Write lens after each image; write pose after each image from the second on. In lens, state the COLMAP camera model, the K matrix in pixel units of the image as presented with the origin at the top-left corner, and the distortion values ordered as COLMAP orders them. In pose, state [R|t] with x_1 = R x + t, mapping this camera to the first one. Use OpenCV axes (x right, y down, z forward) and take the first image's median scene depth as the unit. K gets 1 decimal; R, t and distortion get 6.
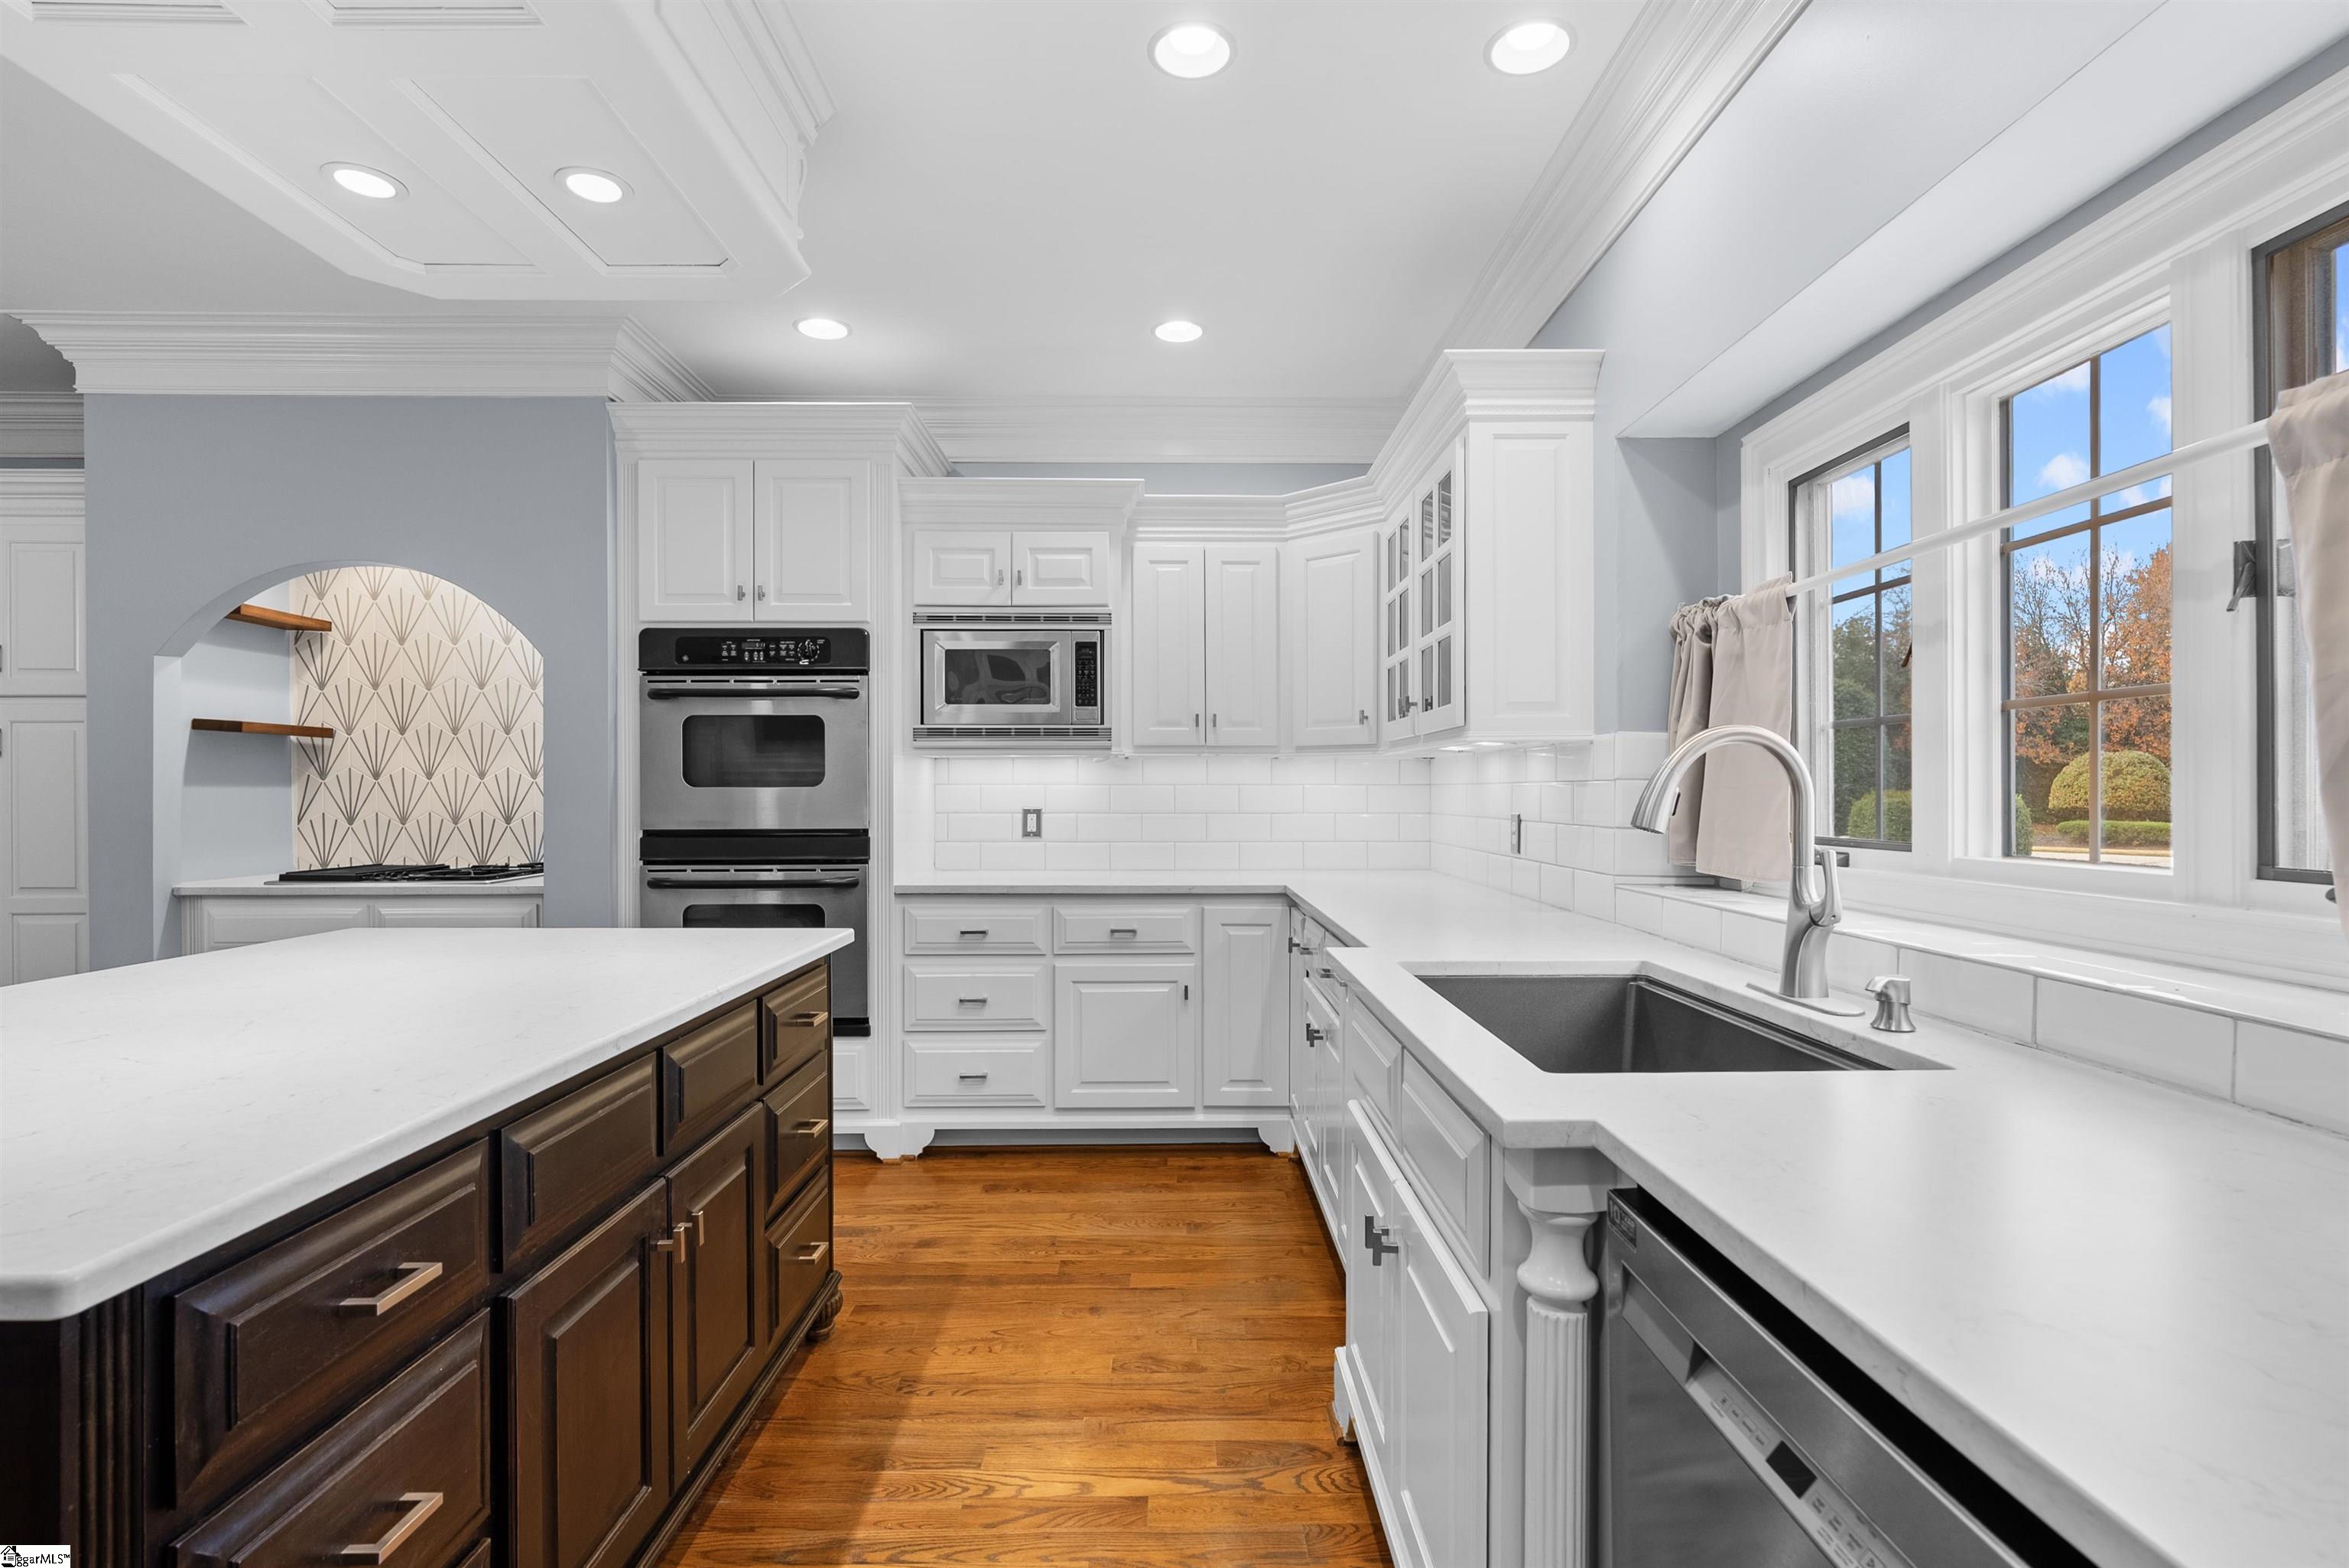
lens RADIAL K [[1099.9, 0, 1180.7], [0, 1099.9, 789.1], [0, 0, 1]] dist [-0.001828, -0.000682]
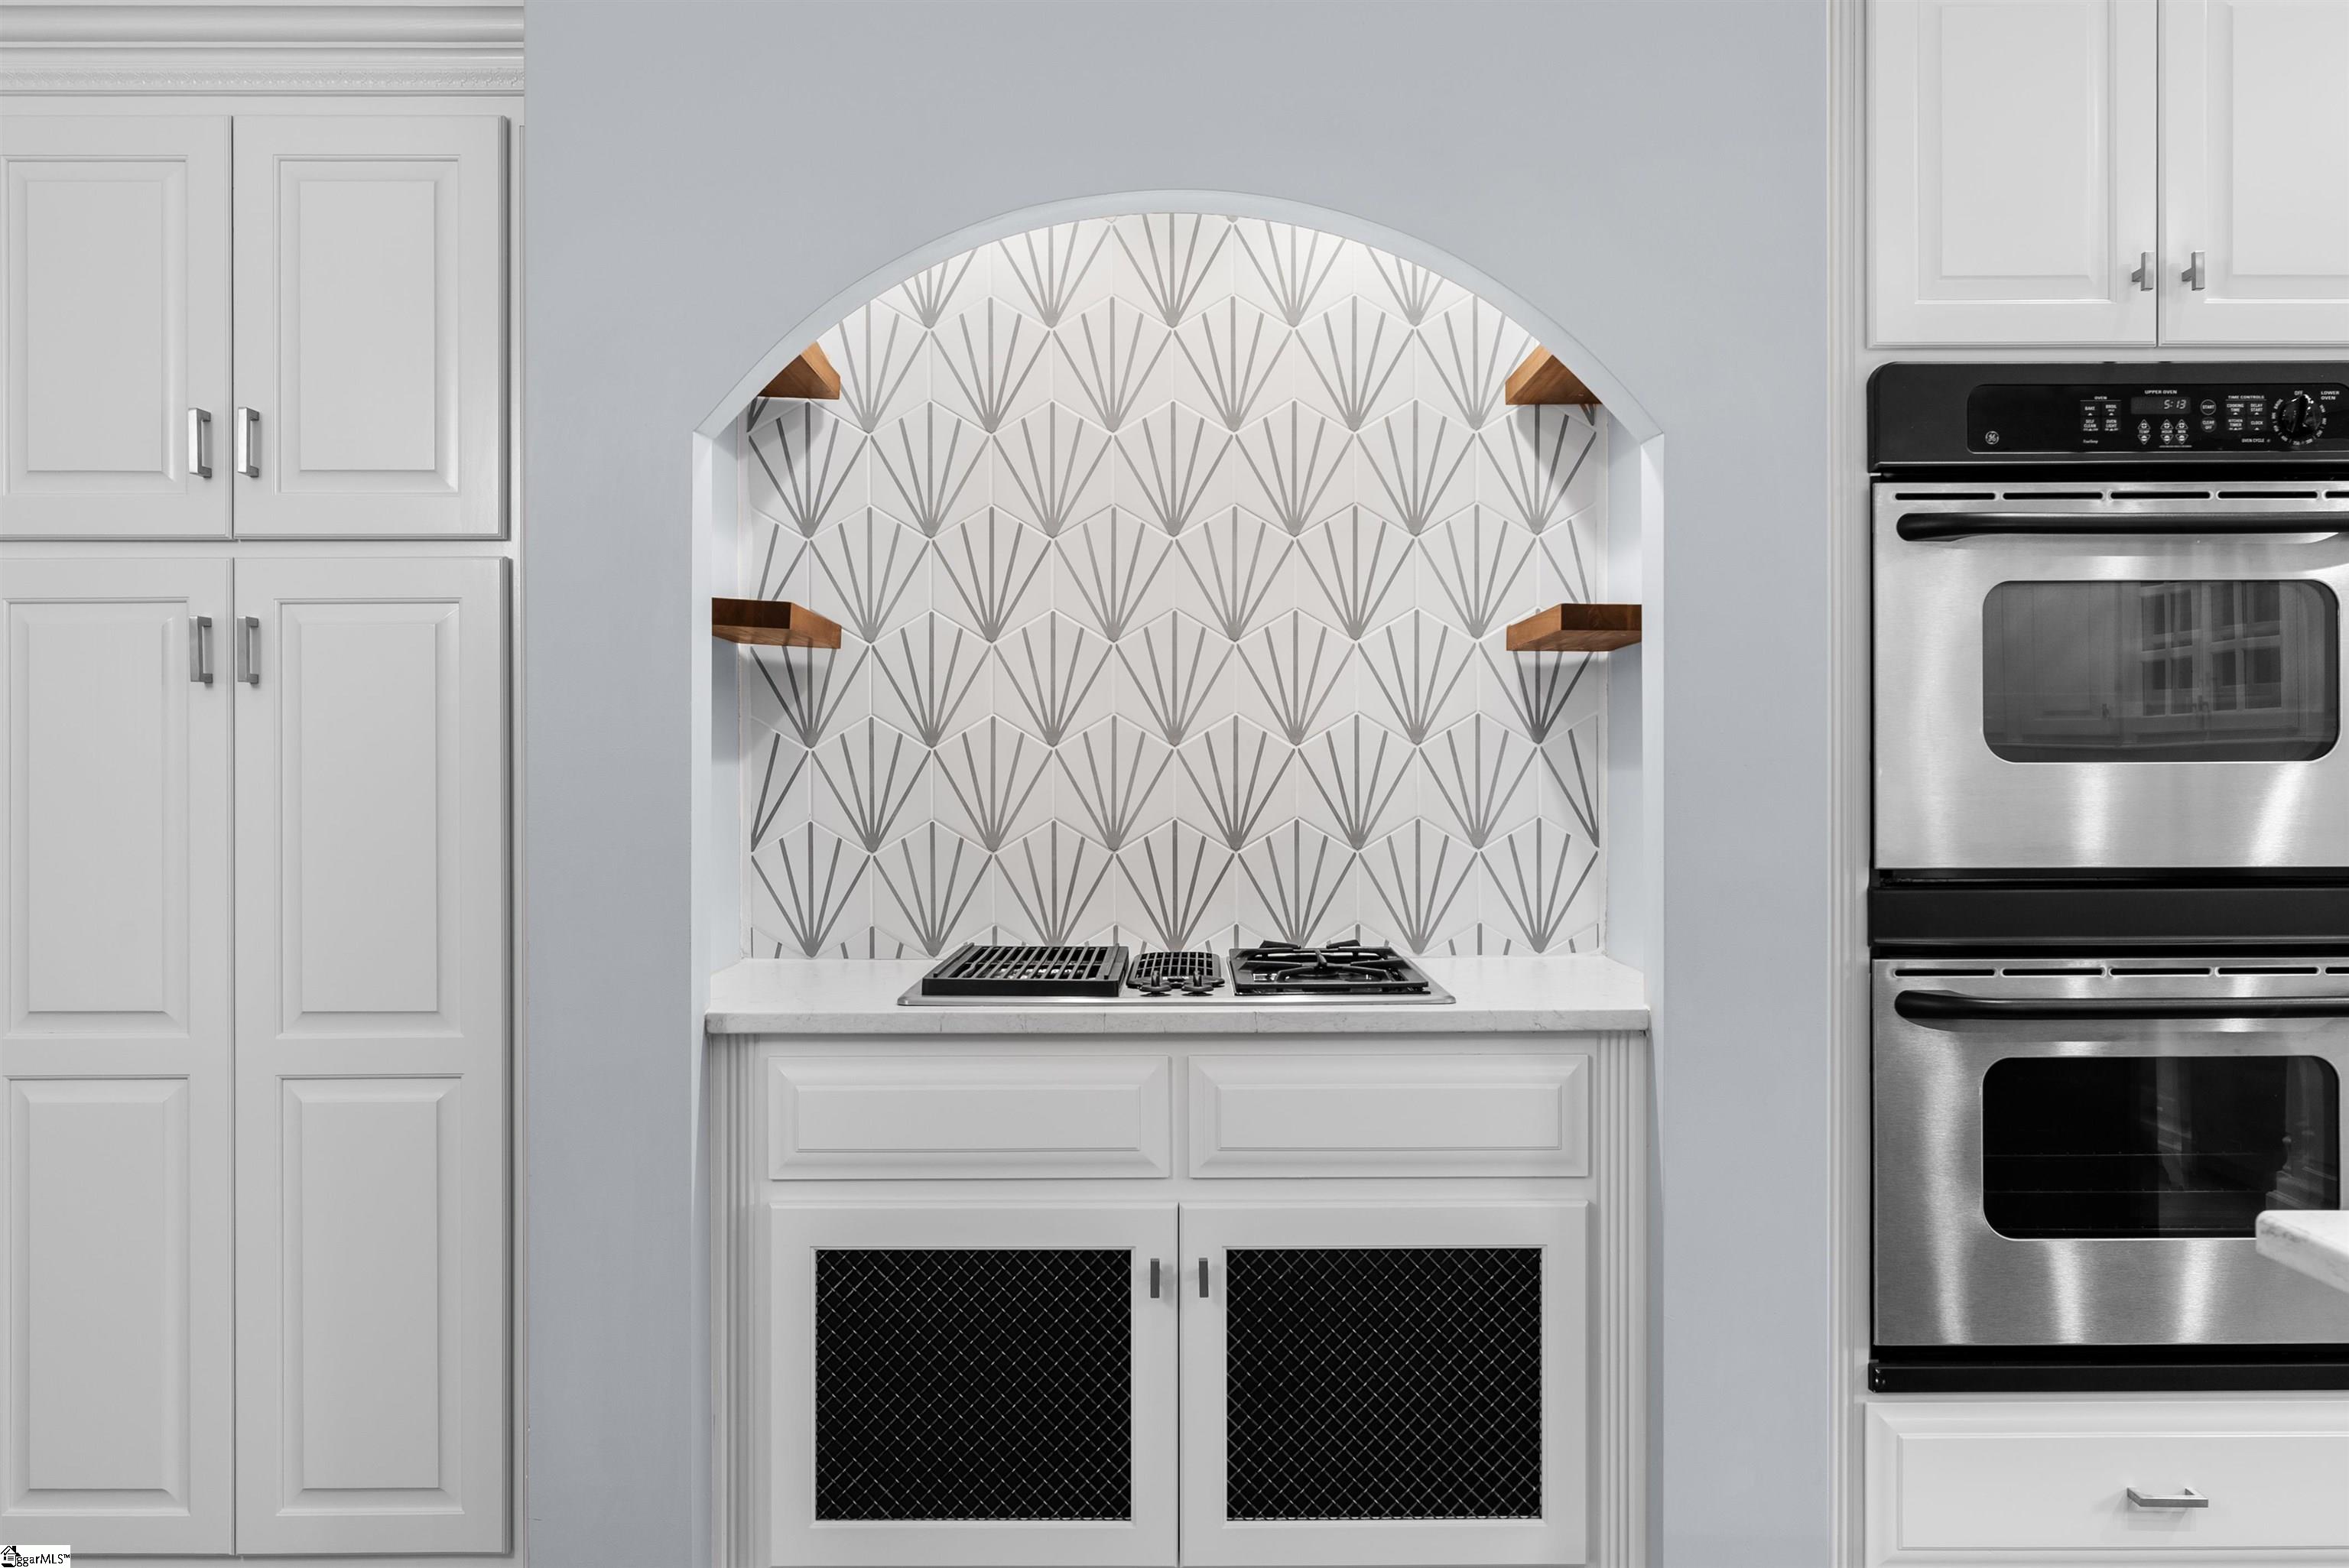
lens RADIAL K [[1893.0, 0, 1179.8], [0, 1893.0, 759.5], [0, 0, 1]] dist [-0.005544, 0.001970]
pose [[0.999864, -0.001323, -0.016434, -0.703340], [0.001271, 0.999994, -0.003165, -0.000792], [0.016438, 0.003143, 0.999860, 0.298333]]
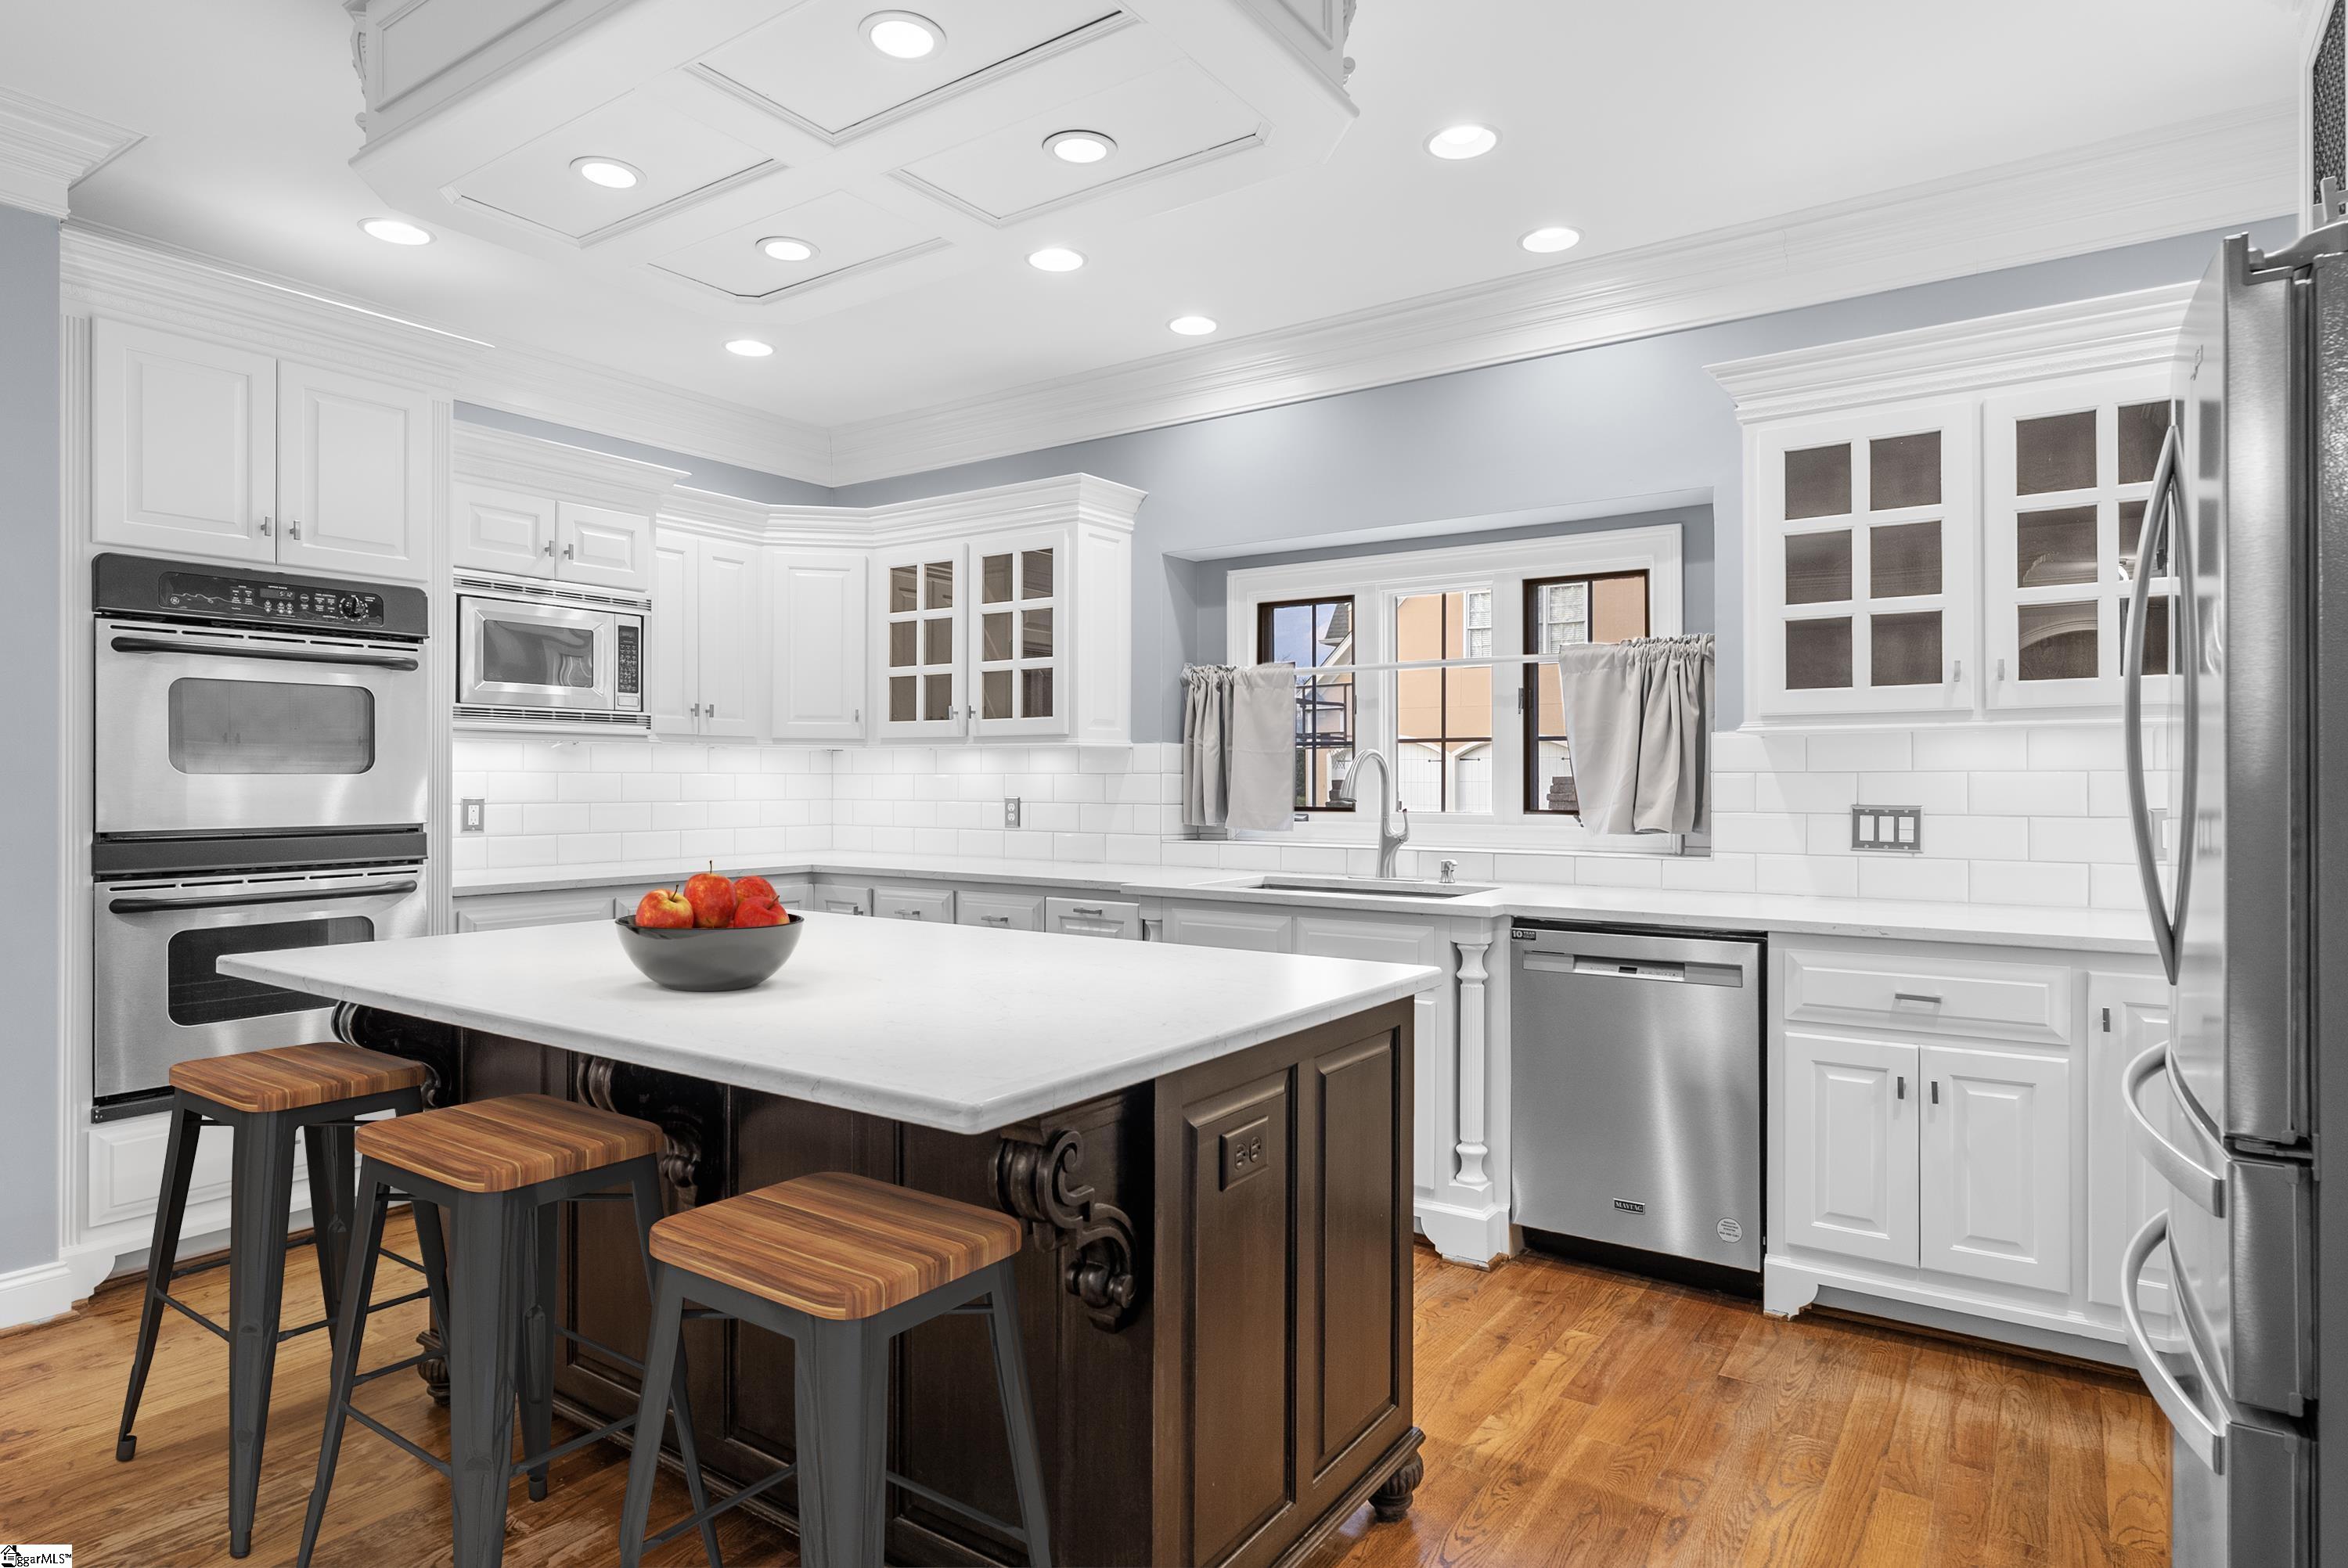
lens RADIAL K [[1301.1, 0, 1166.3], [0, 1301.1, 779.9], [0, 0, 1]] dist [0.003999, 0.002267]
pose [[0.589018, 0.000676, 0.808119, -0.738976], [-0.003111, 0.999994, 0.001430, -0.000706], [-0.808114, -0.003356, 0.589017, -0.064786]]
